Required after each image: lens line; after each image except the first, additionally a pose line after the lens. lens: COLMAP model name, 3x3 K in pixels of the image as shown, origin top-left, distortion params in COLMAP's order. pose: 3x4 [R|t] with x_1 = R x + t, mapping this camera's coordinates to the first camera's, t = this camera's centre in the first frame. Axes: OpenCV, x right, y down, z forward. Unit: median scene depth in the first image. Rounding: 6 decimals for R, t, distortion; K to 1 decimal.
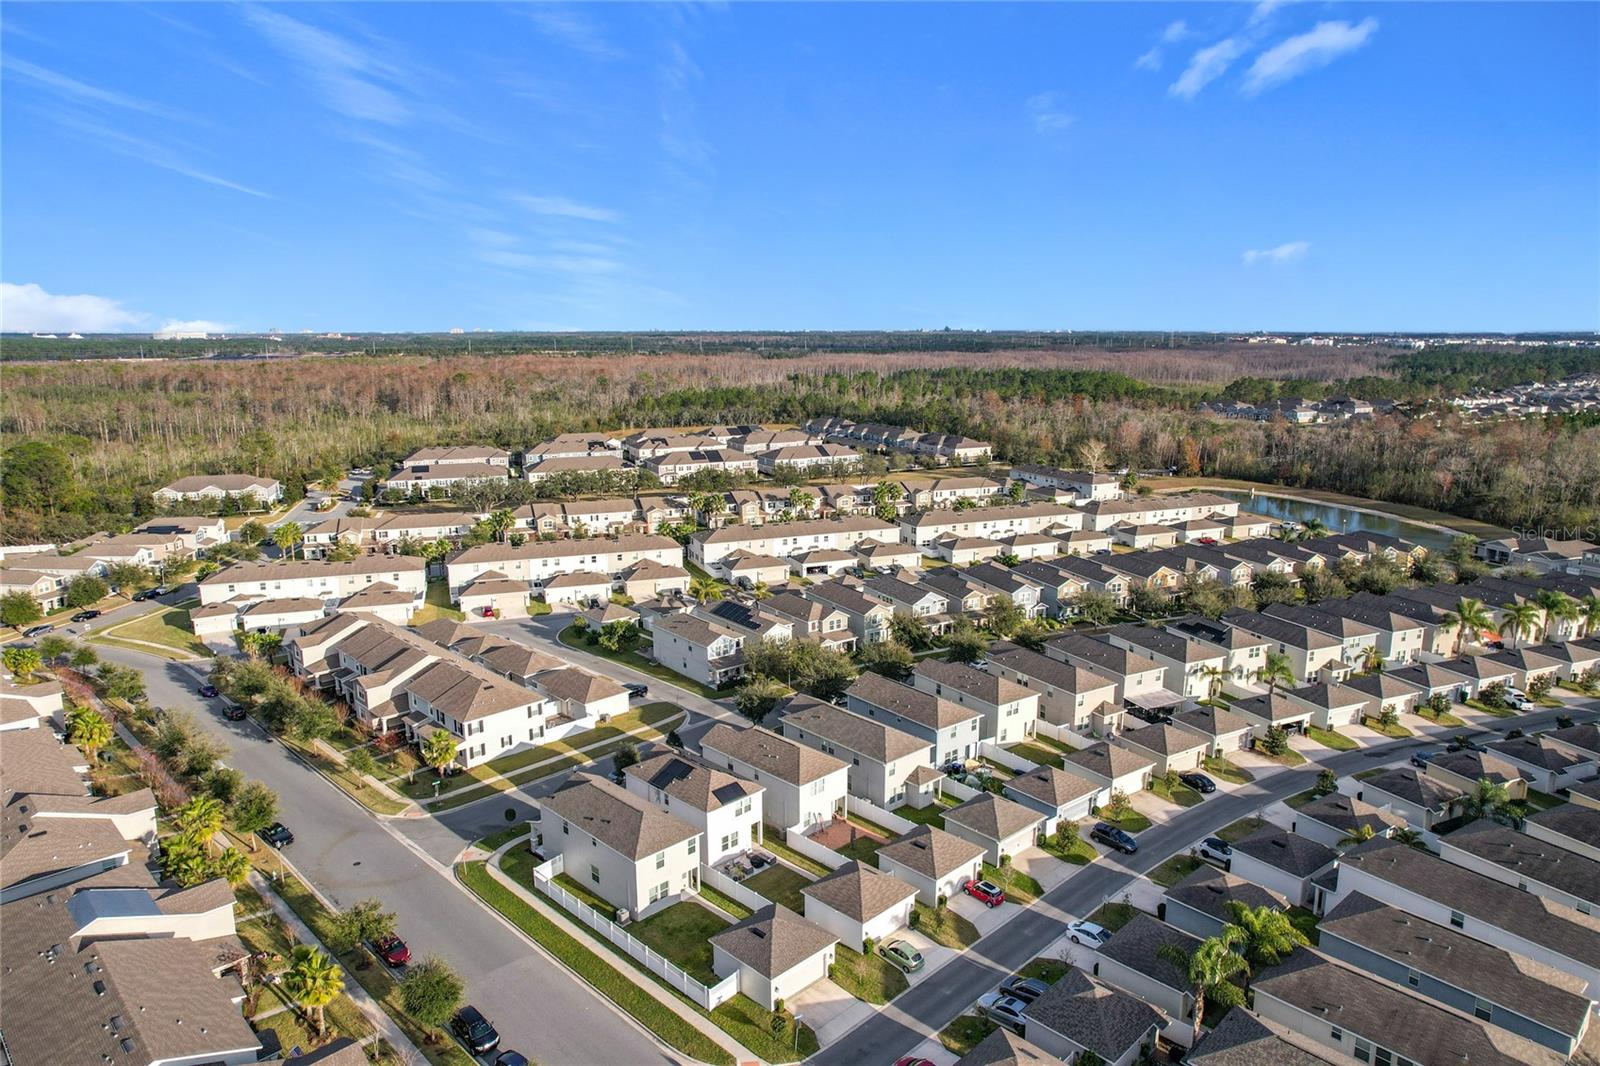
lens RADIAL K [[1065.3, 0, 796.9], [0, 1065.3, 556.0], [0, 0, 1]] dist [-0.029931, 0.001251]
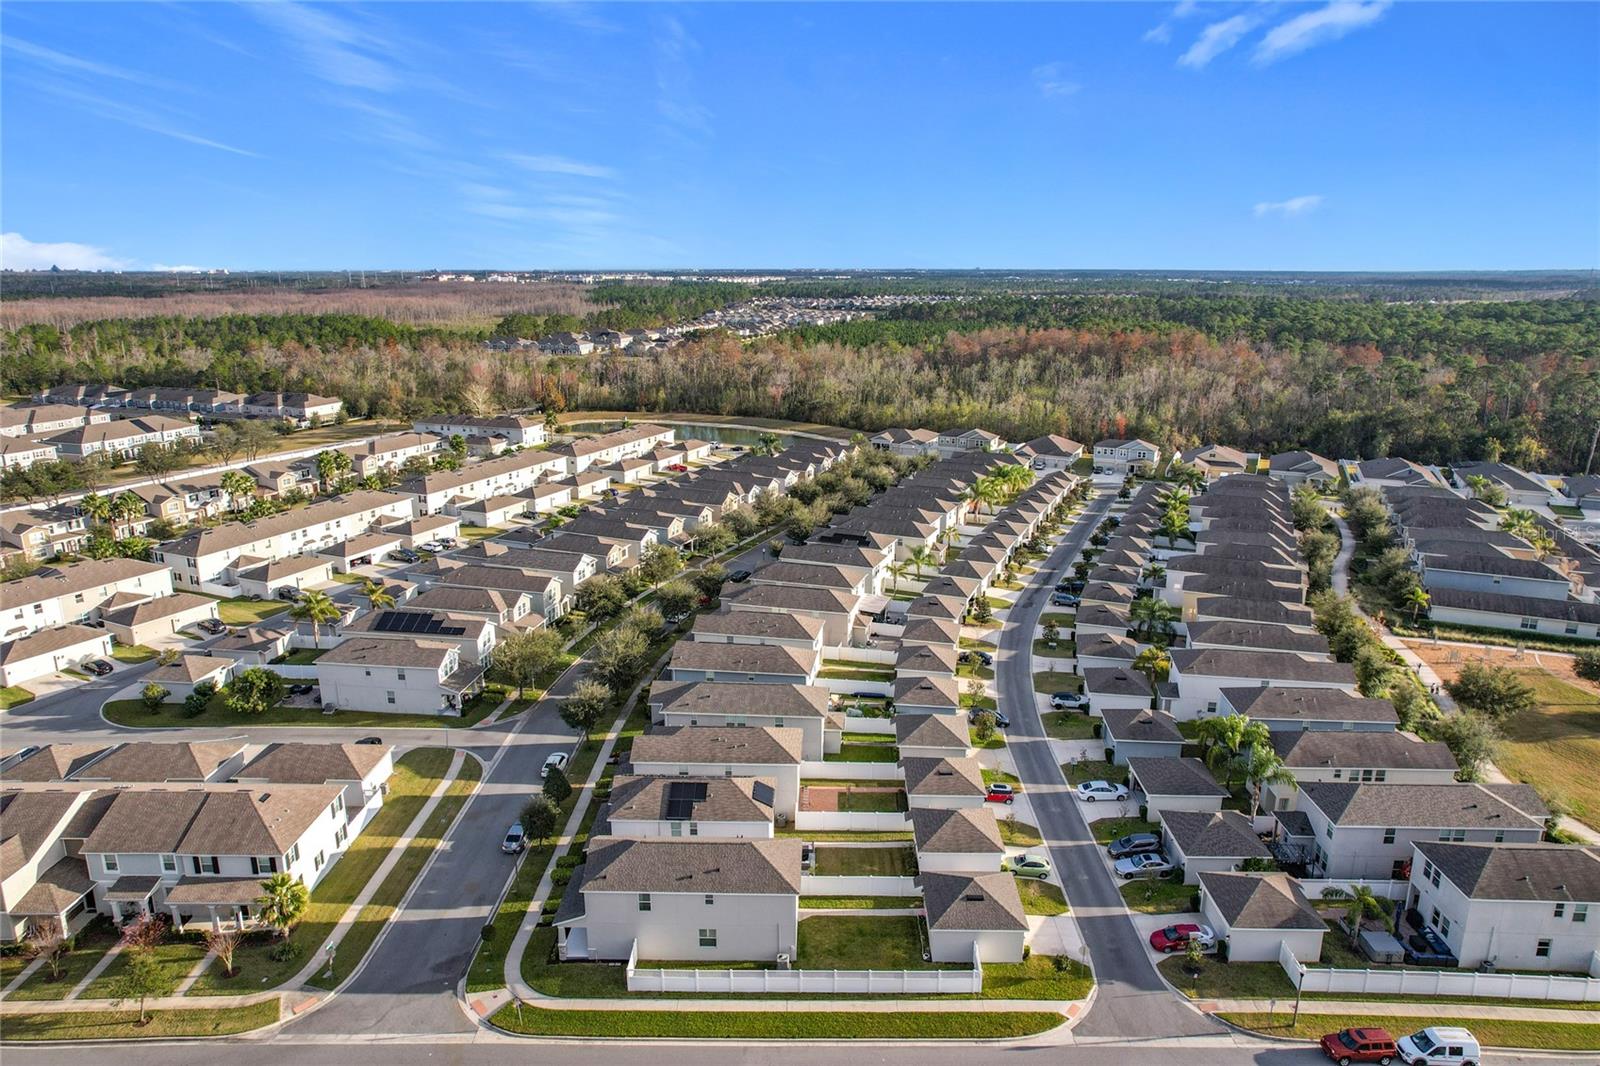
lens RADIAL K [[1034.9, 0, 829.7], [0, 1034.9, 579.8], [0, 0, 1]] dist [-0.037202, 0.032694]
pose [[0.694632, -0.206202, 0.689178, -0.313069], [0.147948, 0.978507, 0.143650, -0.037901], [-0.703987, 0.002178, 0.710210, 0.182865]]
